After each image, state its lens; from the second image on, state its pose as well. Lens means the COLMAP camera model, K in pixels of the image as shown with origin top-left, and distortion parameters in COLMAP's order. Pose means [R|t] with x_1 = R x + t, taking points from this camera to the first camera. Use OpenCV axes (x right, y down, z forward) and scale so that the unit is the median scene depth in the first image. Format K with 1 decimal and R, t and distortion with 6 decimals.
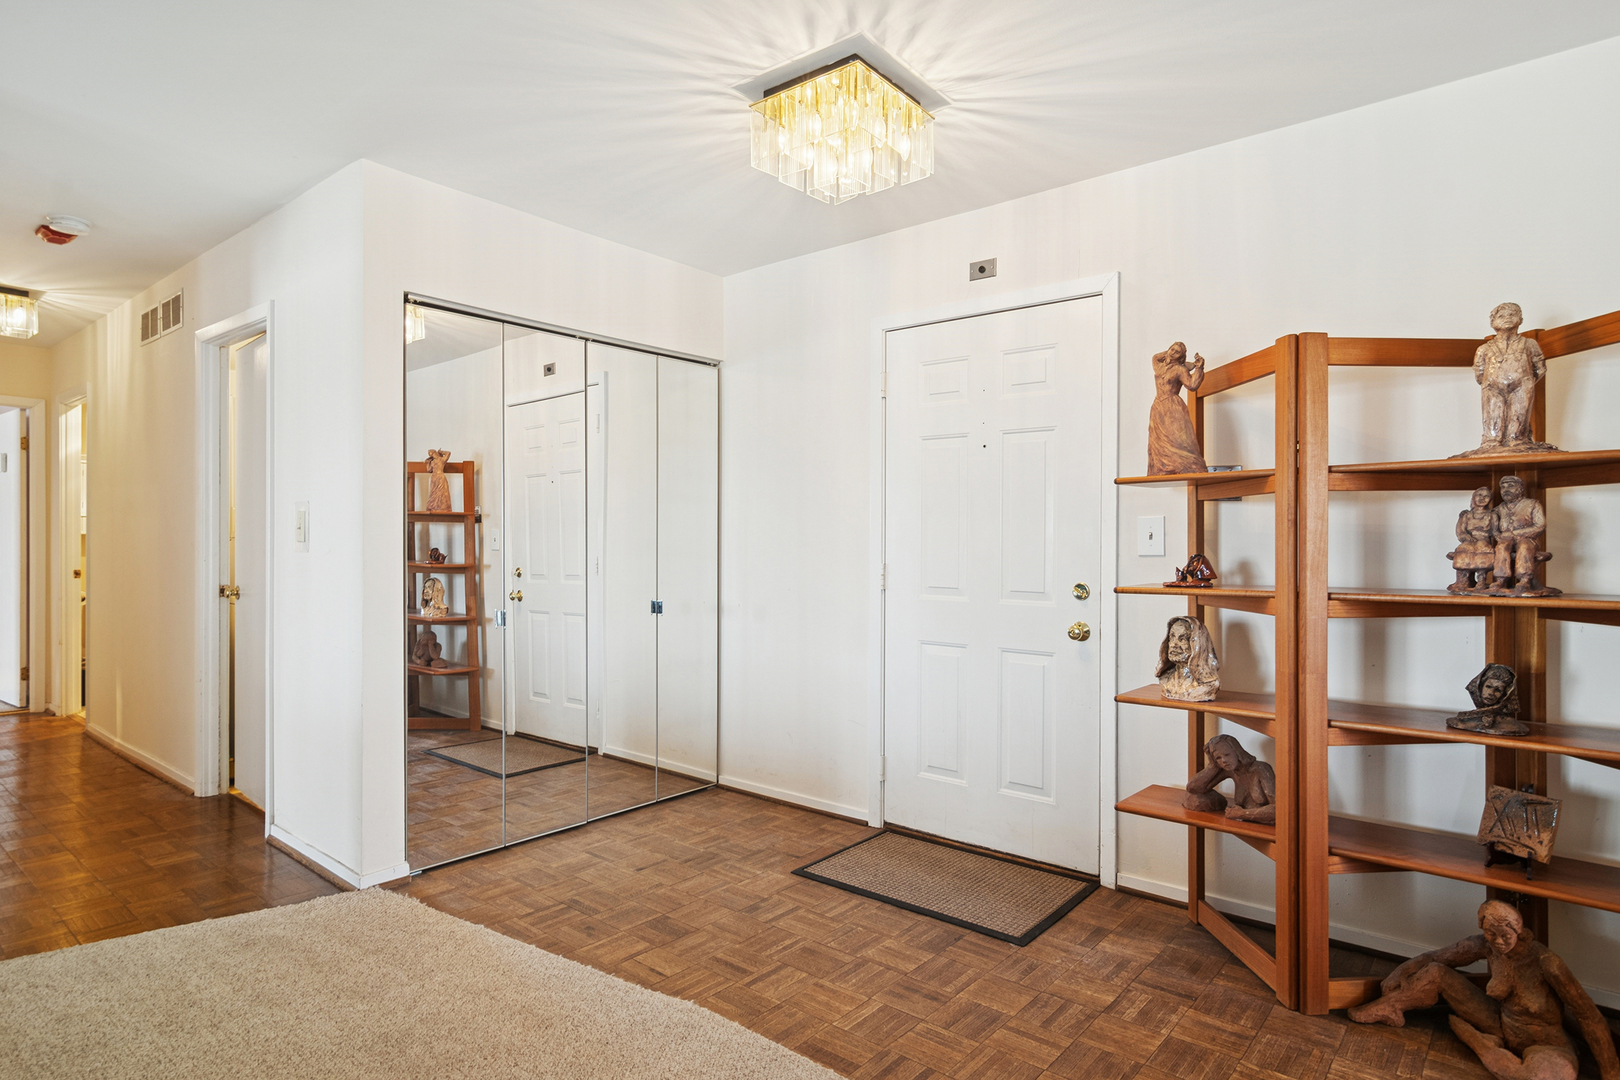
lens RADIAL K [[888.9, 0, 818.1], [0, 888.9, 536.9], [0, 0, 1]] dist [0.001047, -0.001537]
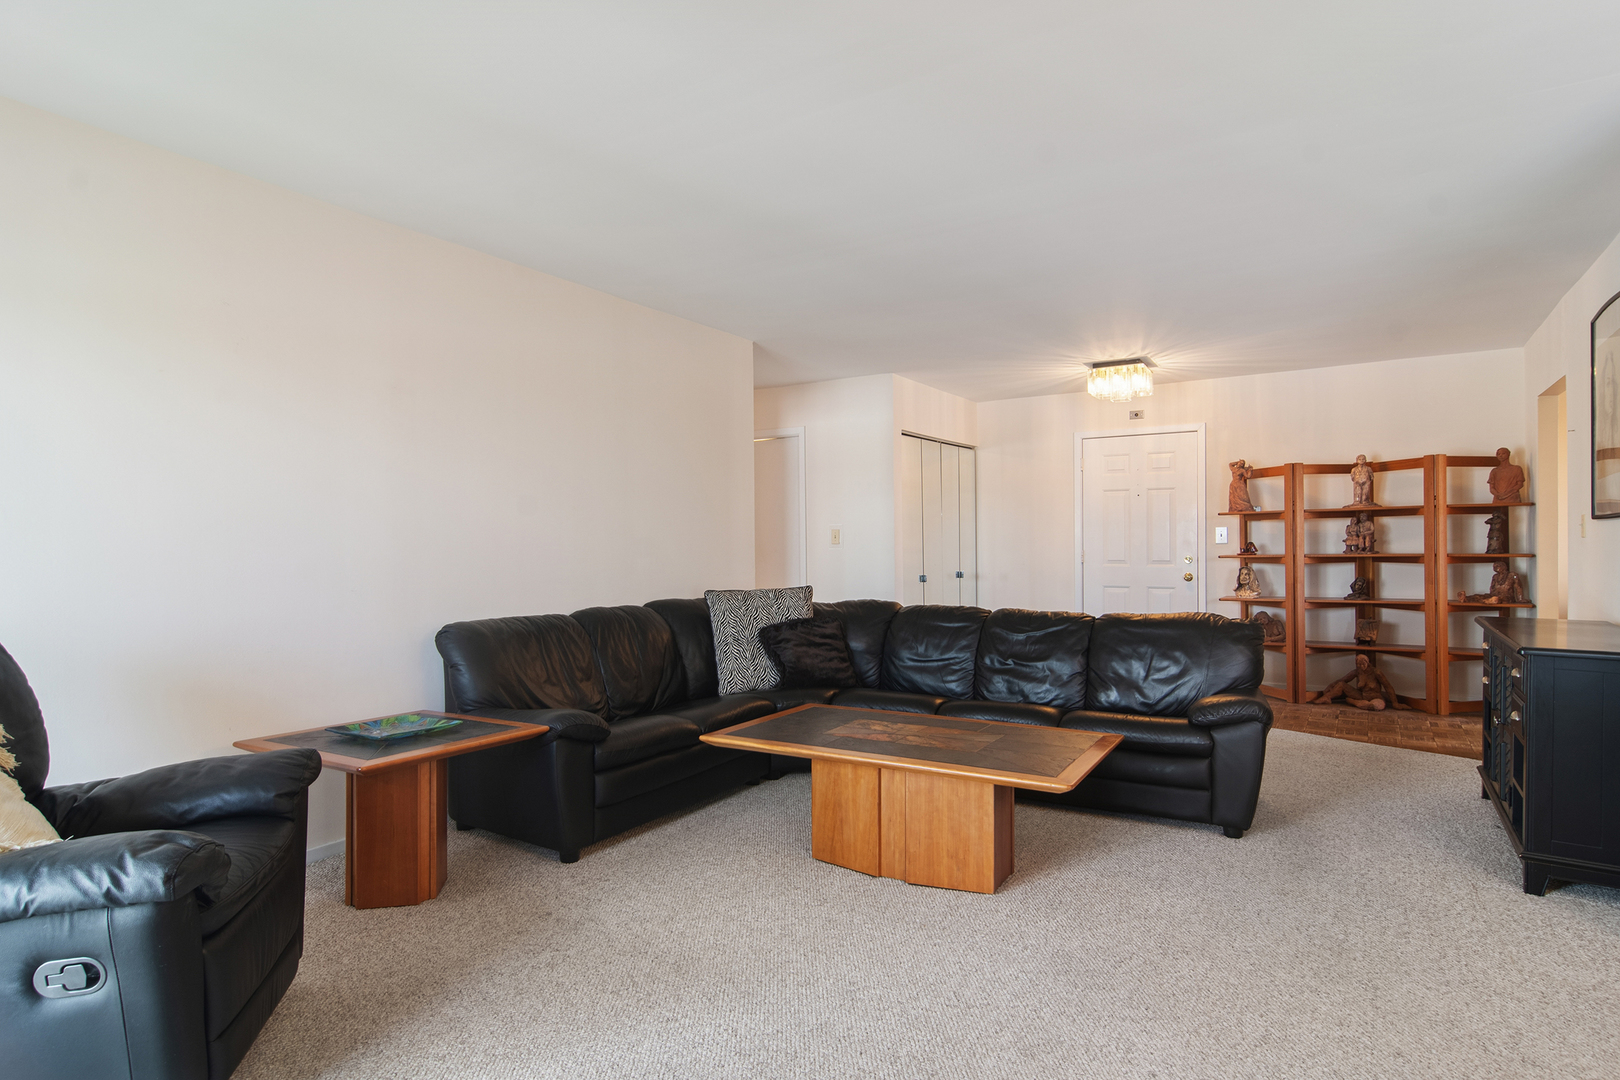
lens RADIAL K [[888.9, 0, 805.1], [0, 888.9, 545.9], [0, 0, 1]] dist [0.001047, -0.001537]
pose [[0.992053, -0.015193, 0.124901, -1.315119], [0.014379, 0.999869, 0.007419, -0.008641], [-0.124998, -0.005564, 0.992141, -1.562068]]
